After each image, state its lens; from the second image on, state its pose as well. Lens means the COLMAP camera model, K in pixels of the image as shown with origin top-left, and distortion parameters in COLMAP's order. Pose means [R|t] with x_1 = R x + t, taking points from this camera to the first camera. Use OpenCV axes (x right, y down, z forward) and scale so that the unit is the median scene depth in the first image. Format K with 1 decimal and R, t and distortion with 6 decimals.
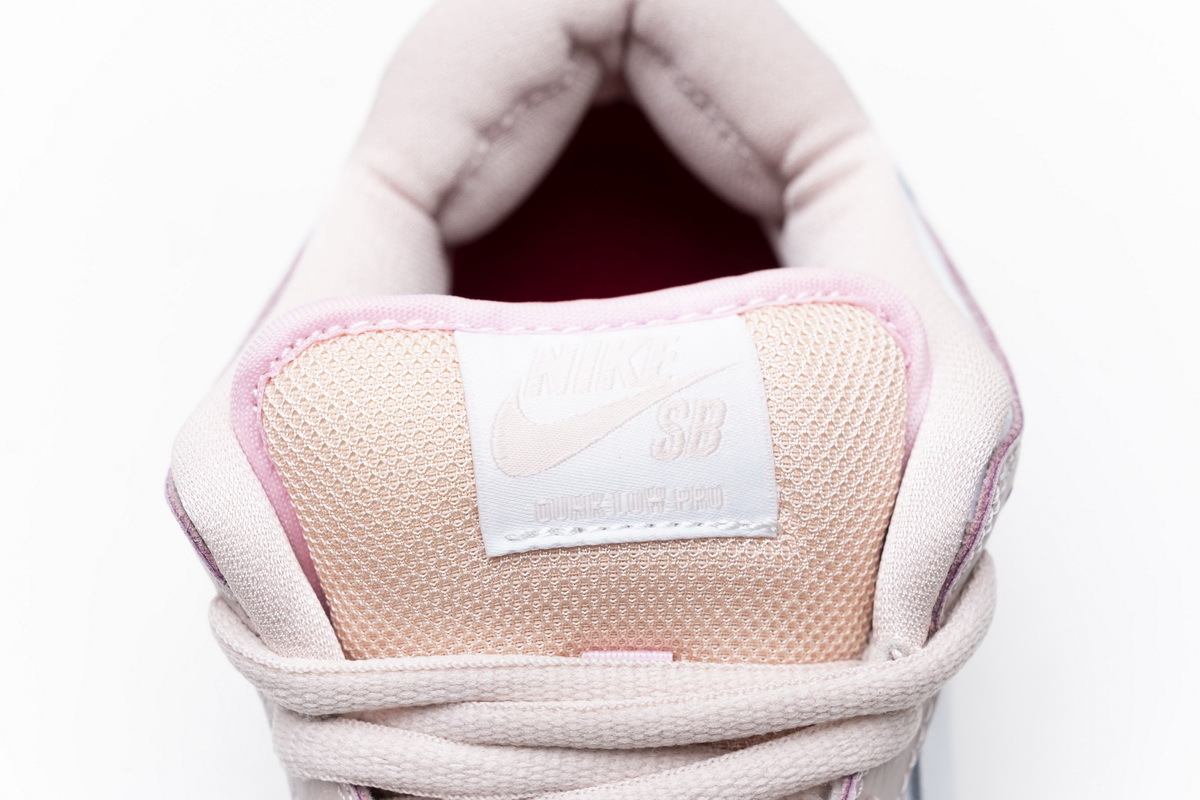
lens RADIAL K [[2322.2, 0, 568.5], [0, 2322.2, 360.4], [0, 0, 1]] dist [-0.000625, 0.000000]
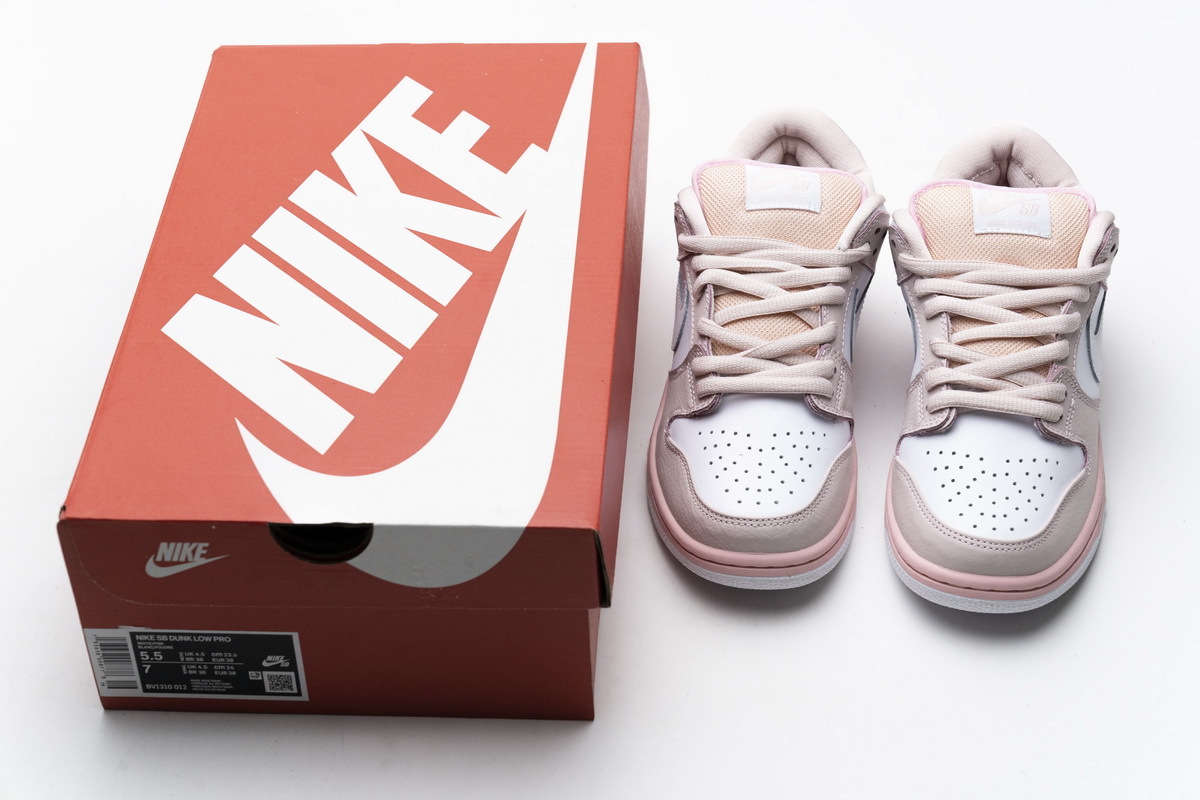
lens RADIAL K [[2322.2, 0, 617.9], [0, 2322.2, 402.2], [0, 0, 1]] dist [-0.000625, 0.000000]
pose [[0.992933, 0.059146, -0.102890, -0.210855], [-0.093416, 0.924242, -0.370202, 1.817676], [0.073199, 0.377197, 0.923236, -2.507538]]
